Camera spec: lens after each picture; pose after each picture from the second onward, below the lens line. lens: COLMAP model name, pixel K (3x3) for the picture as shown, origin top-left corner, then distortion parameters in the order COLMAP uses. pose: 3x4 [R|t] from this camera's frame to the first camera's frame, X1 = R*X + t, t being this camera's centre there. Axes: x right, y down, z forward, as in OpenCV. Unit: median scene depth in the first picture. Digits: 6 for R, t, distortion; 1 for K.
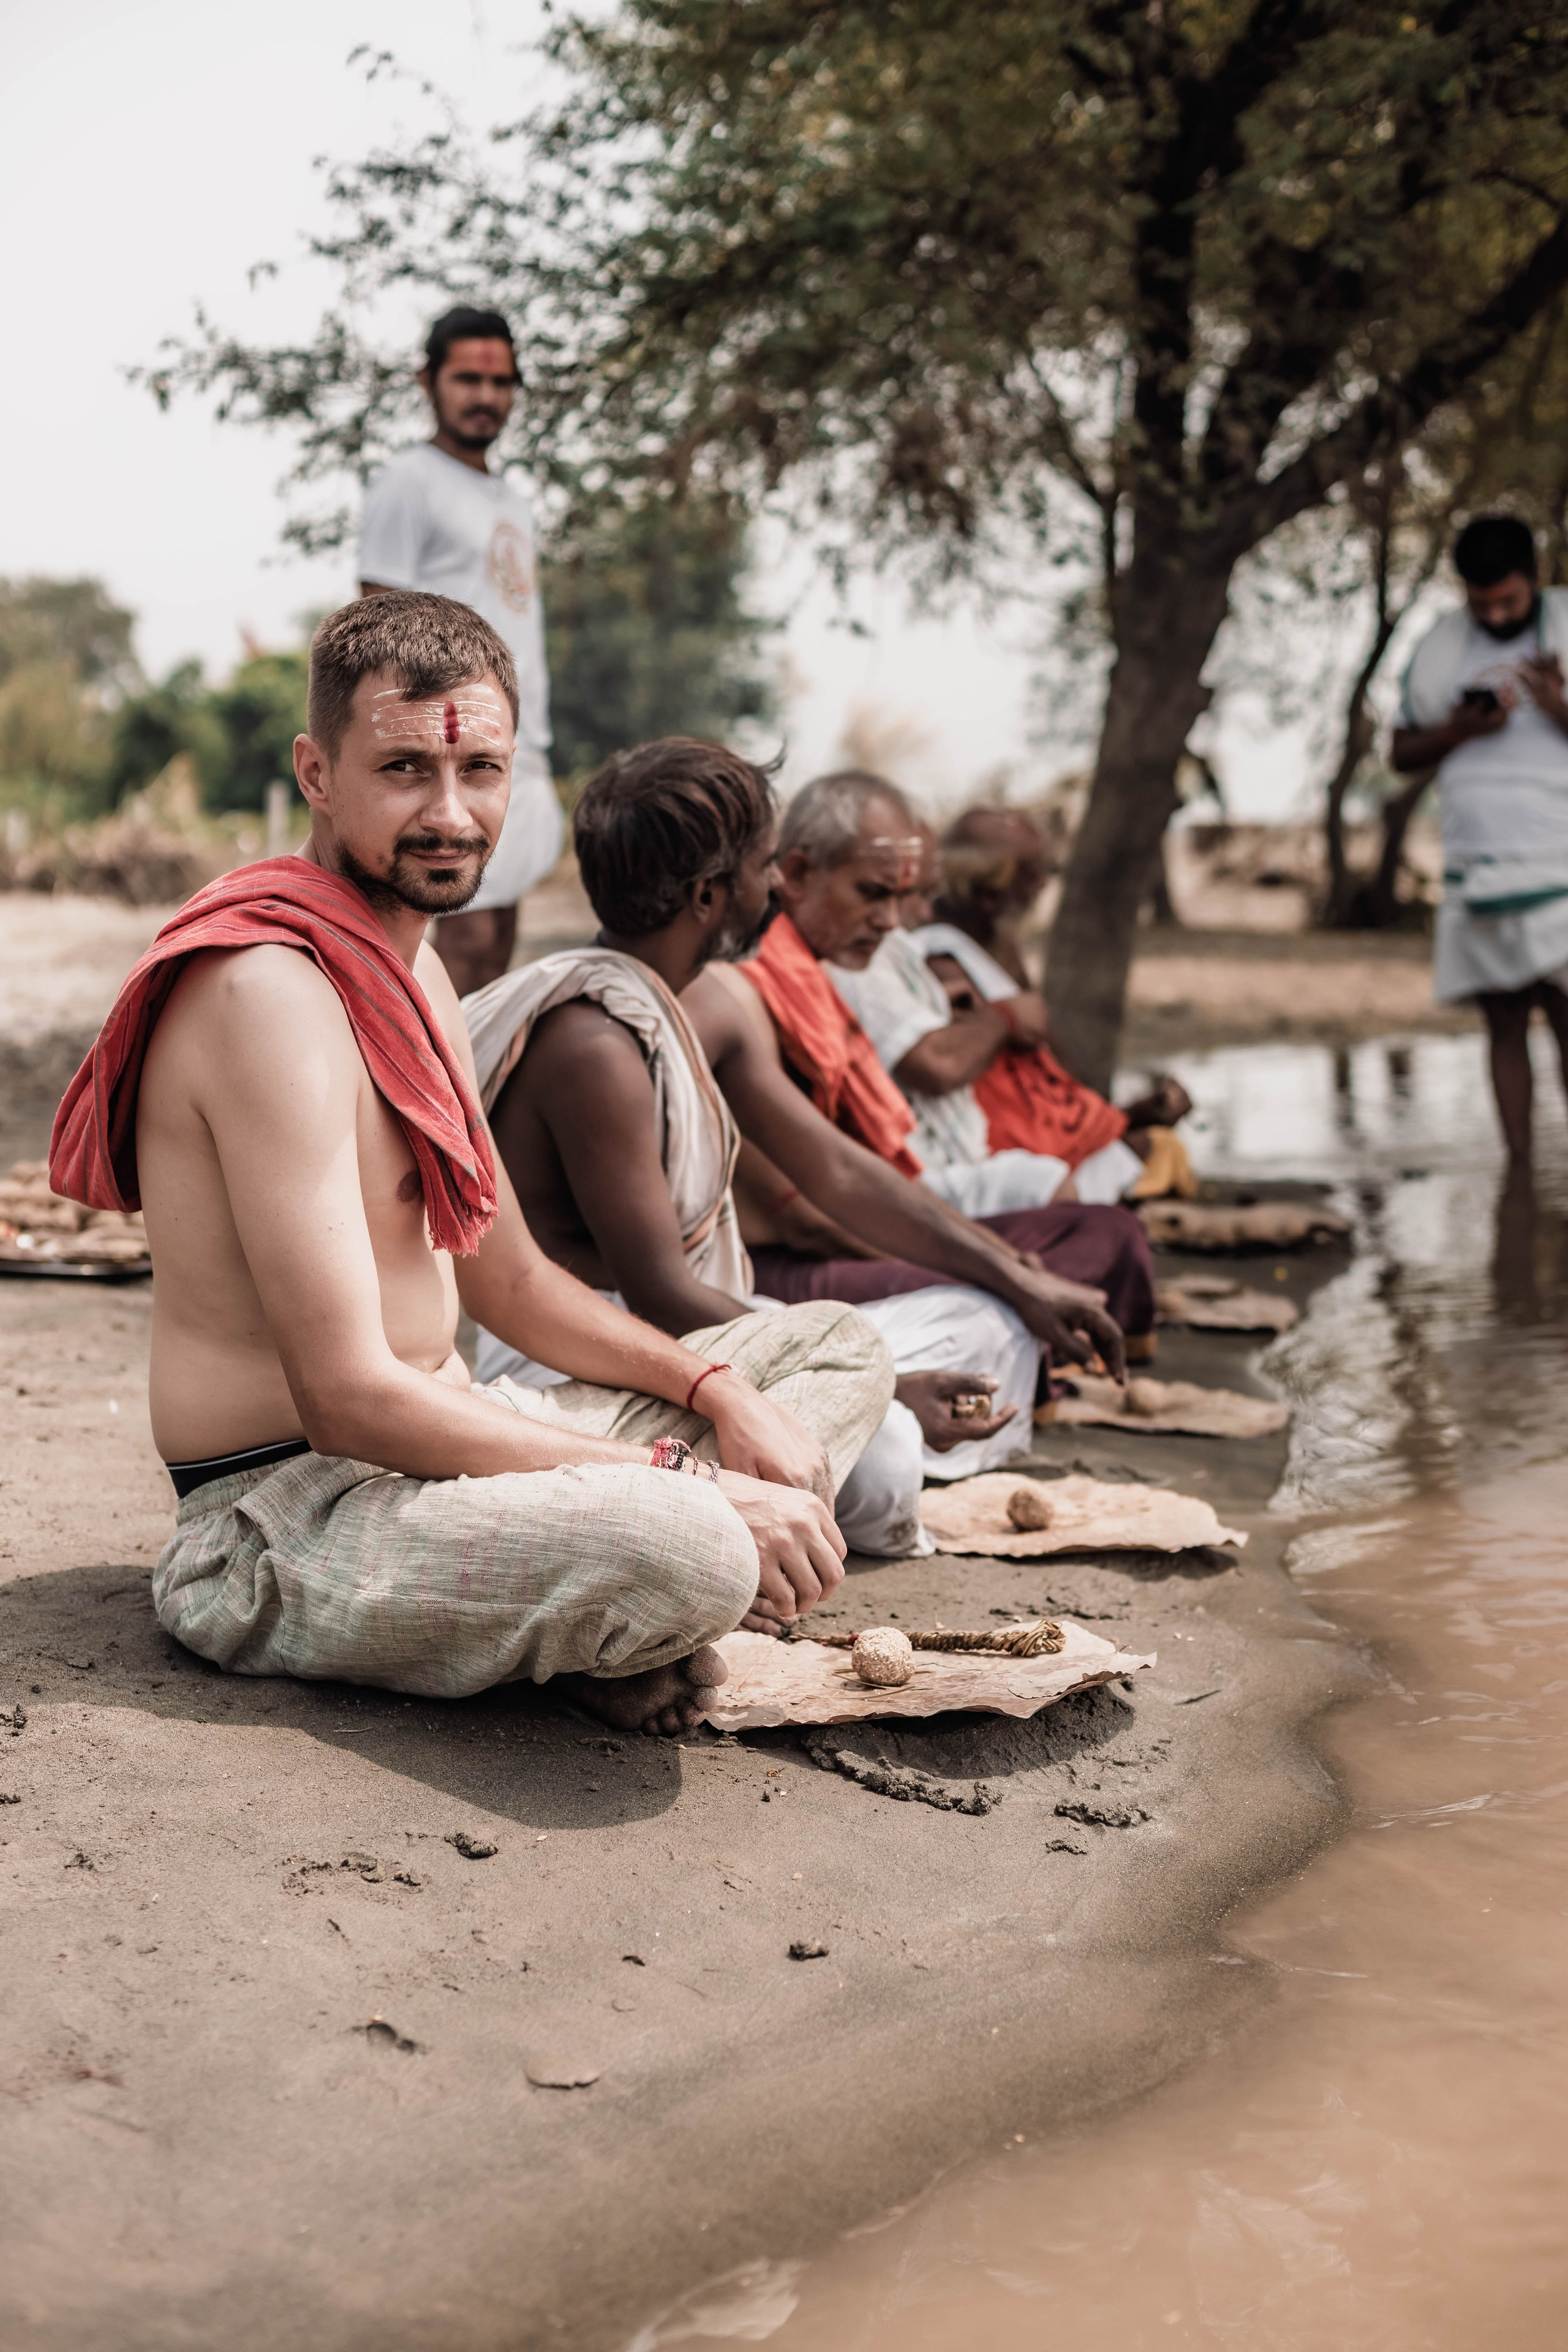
lens RADIAL K [[3400.0, 0, 784.0], [0, 3400.0, 1176.0], [0, 0, 1]] dist [0.005877, 0.000836]
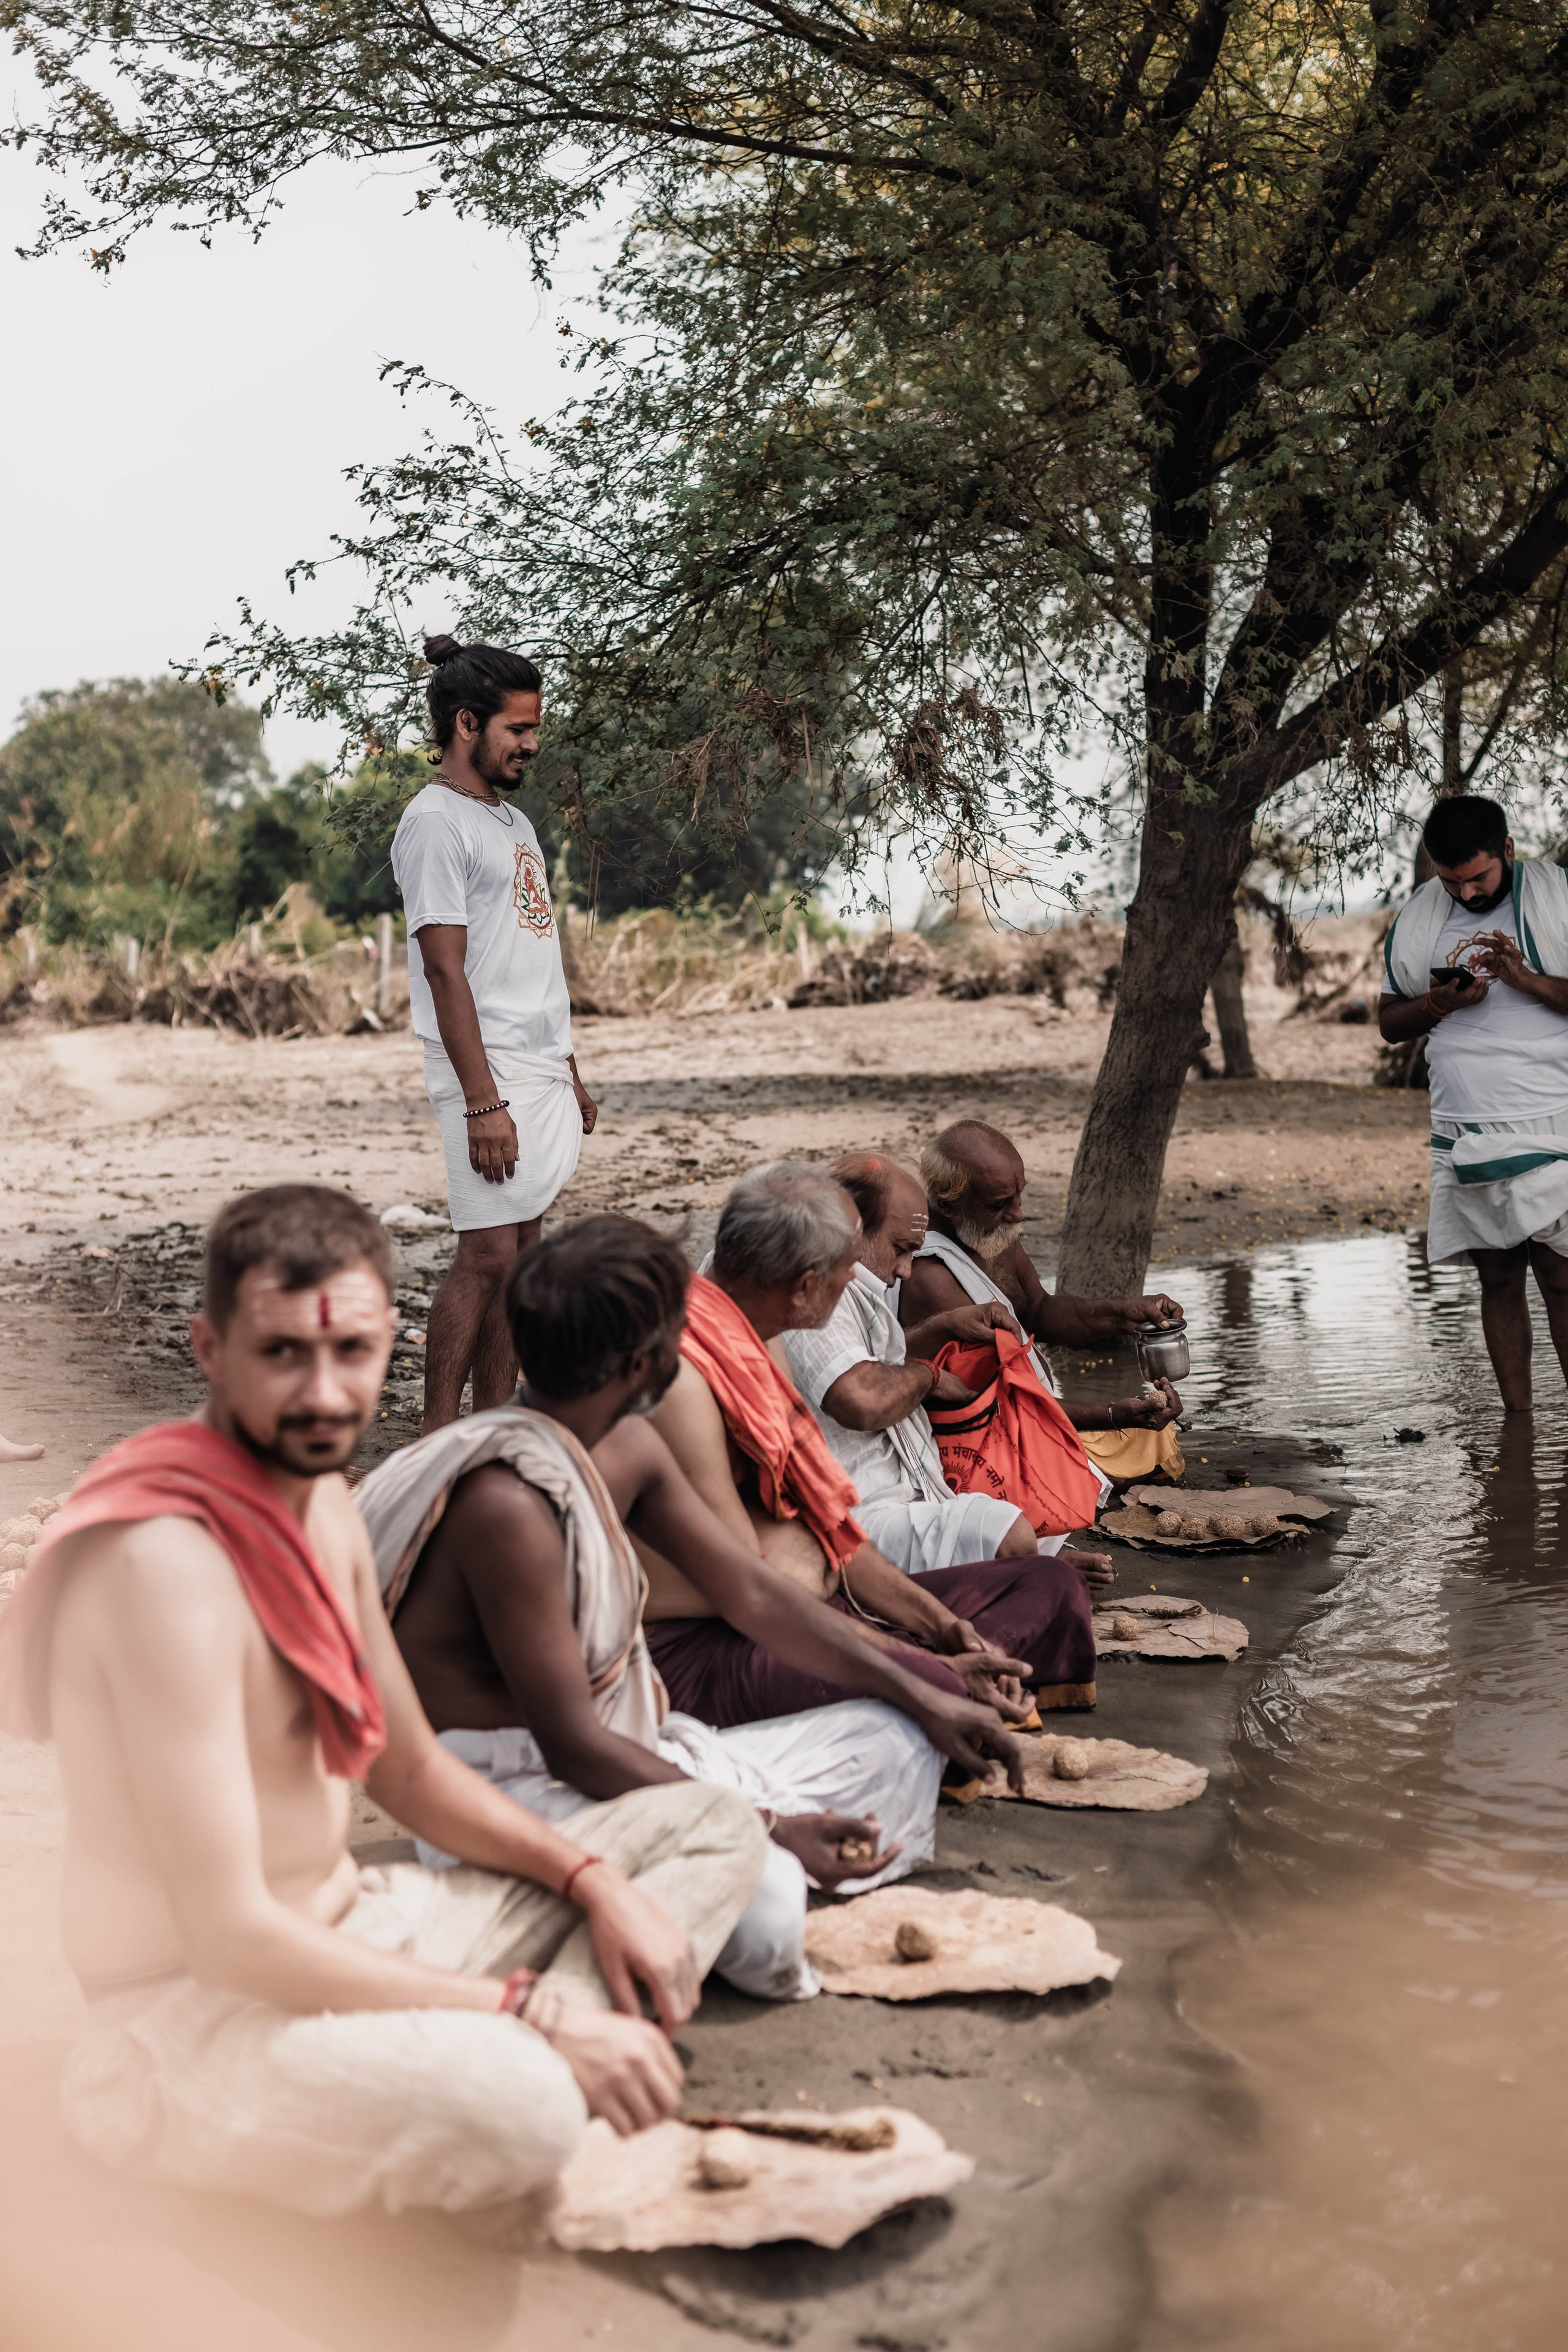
lens RADIAL K [[3368.6, 0, 784.0], [0, 3368.6, 1176.0], [0, 0, 1]] dist [0.004250, -0.035204]
pose [[0.999366, -0.005463, -0.035180, 0.067456], [0.004583, 0.999676, -0.025037, -0.112499], [0.035305, 0.024860, 0.999067, -0.064875]]
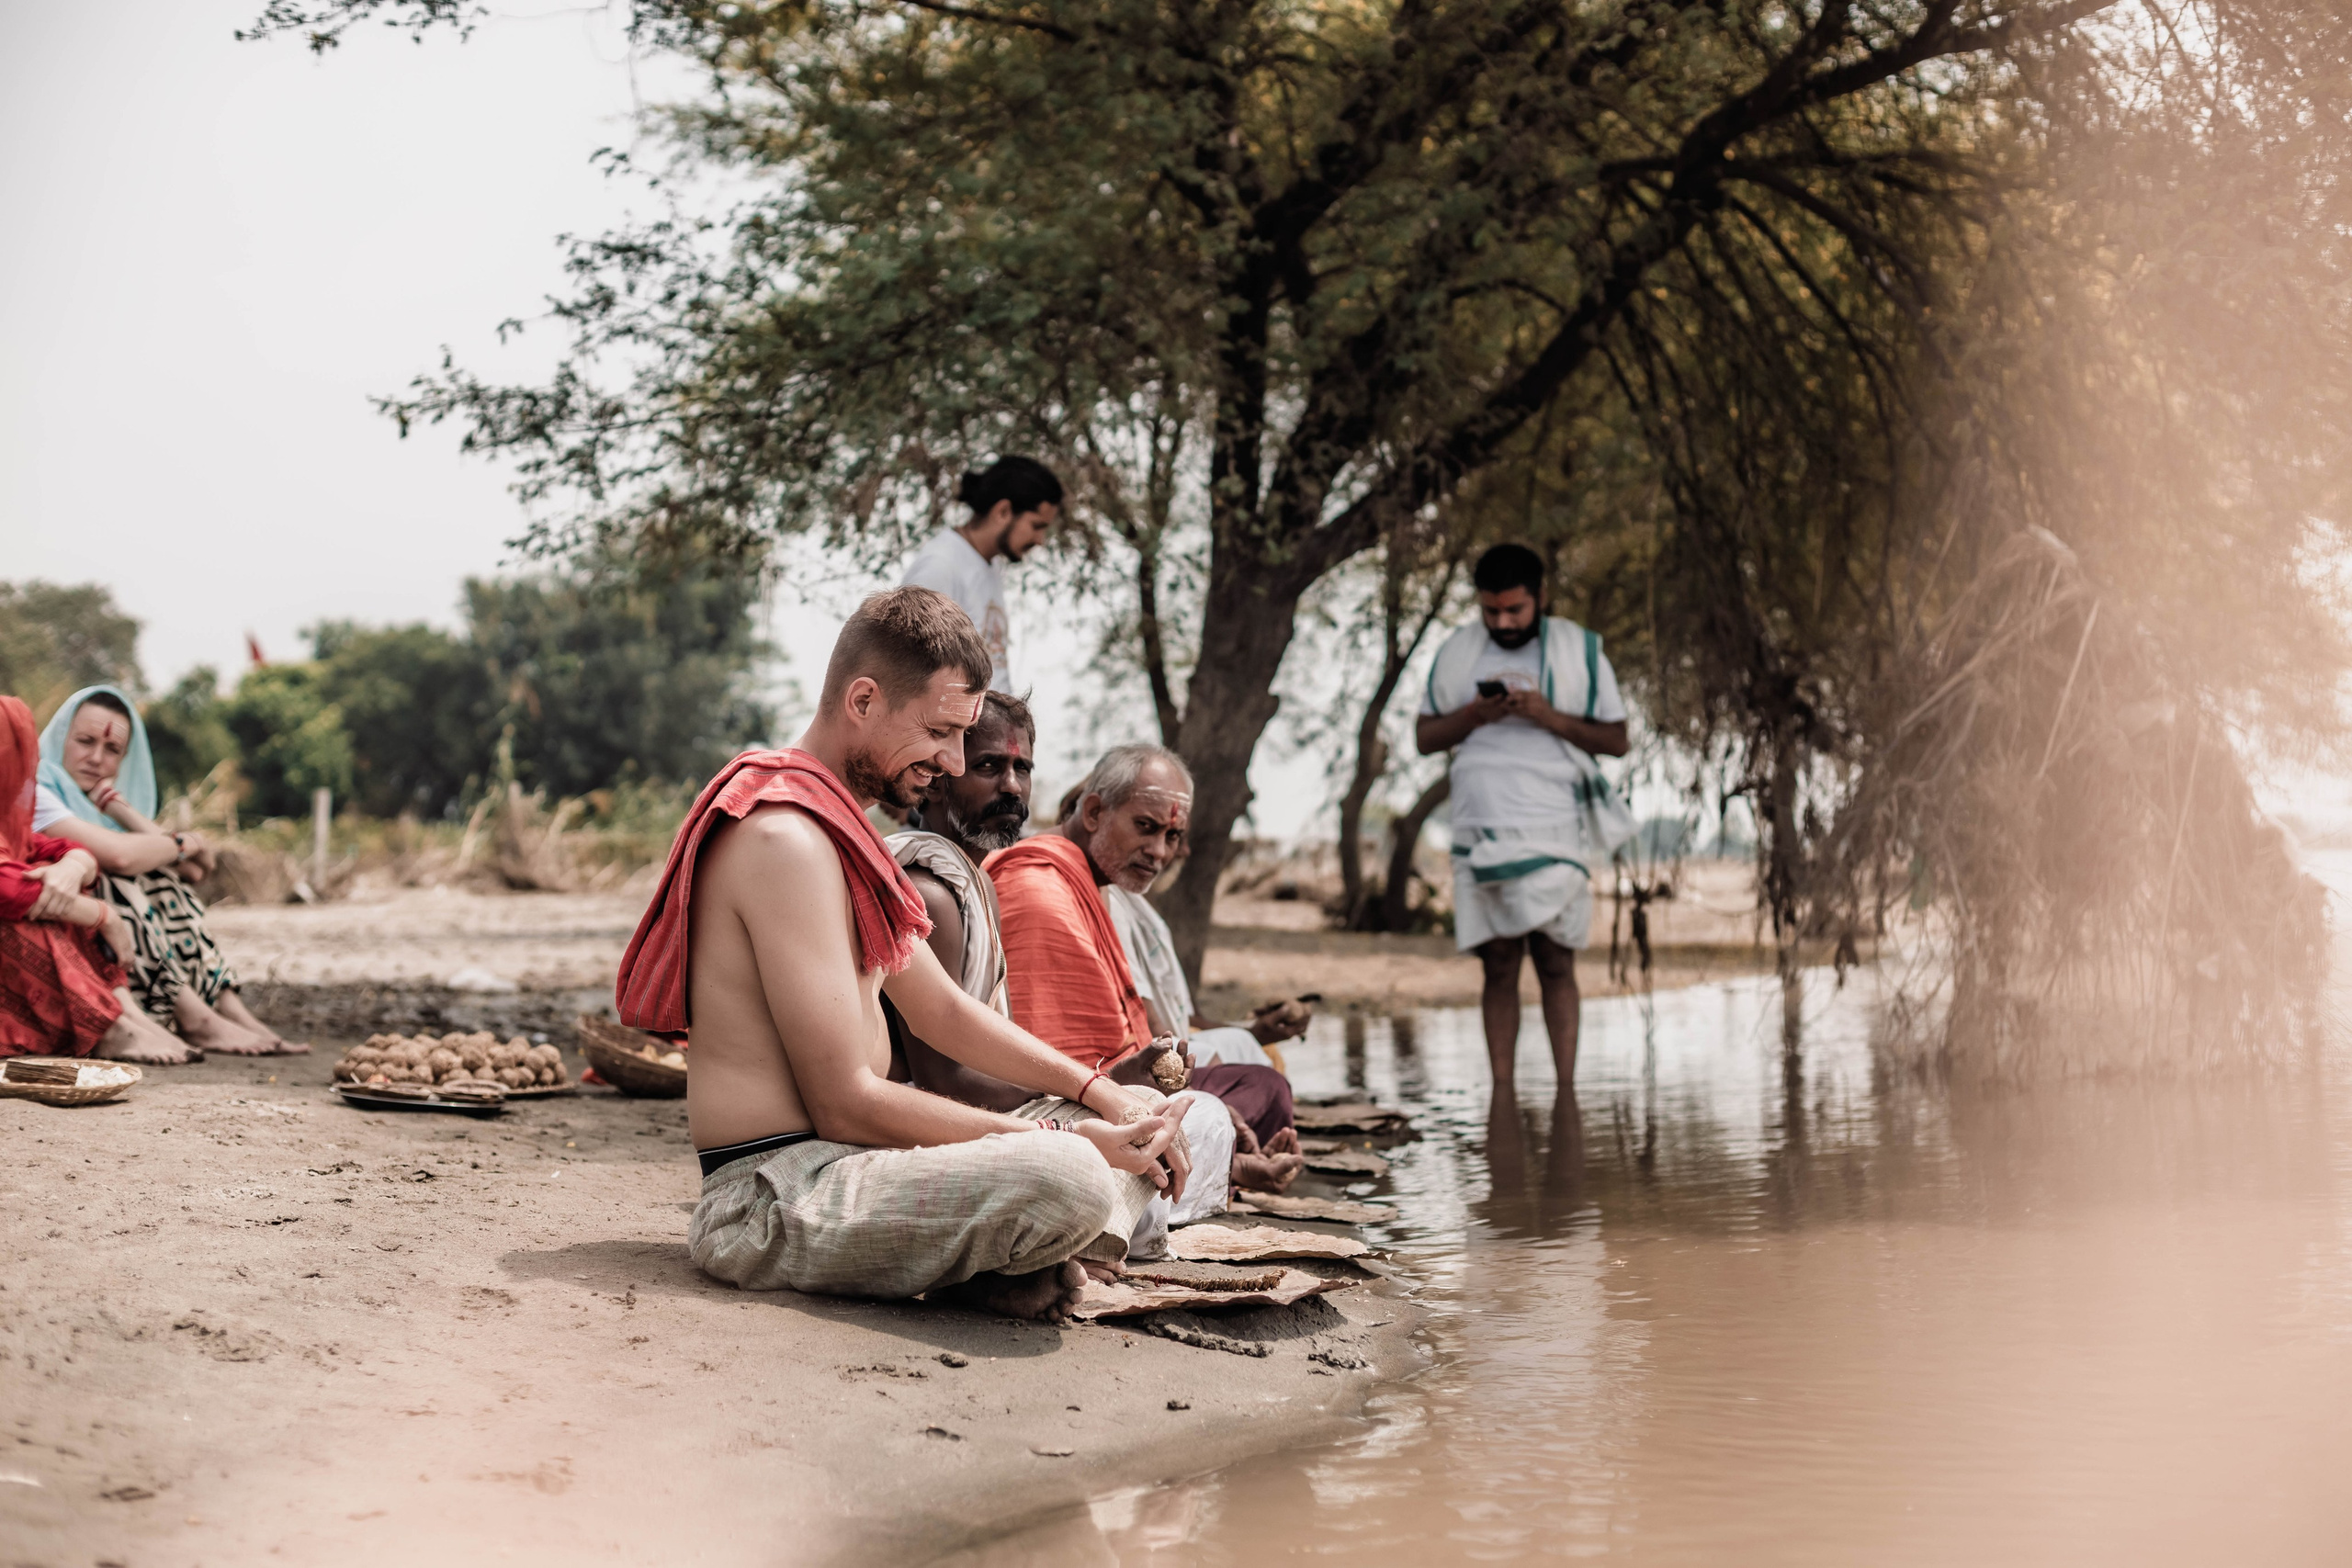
lens RADIAL K [[3368.2, 0, 1176.0], [0, 3368.2, 784.0], [0, 0, 1]] dist [0.004250, -0.035204]
pose [[0.993029, 0.022068, 0.115785, -0.115114], [-0.007657, 0.992320, -0.123460, 0.081691], [-0.117620, 0.121713, 0.985572, -0.380322]]
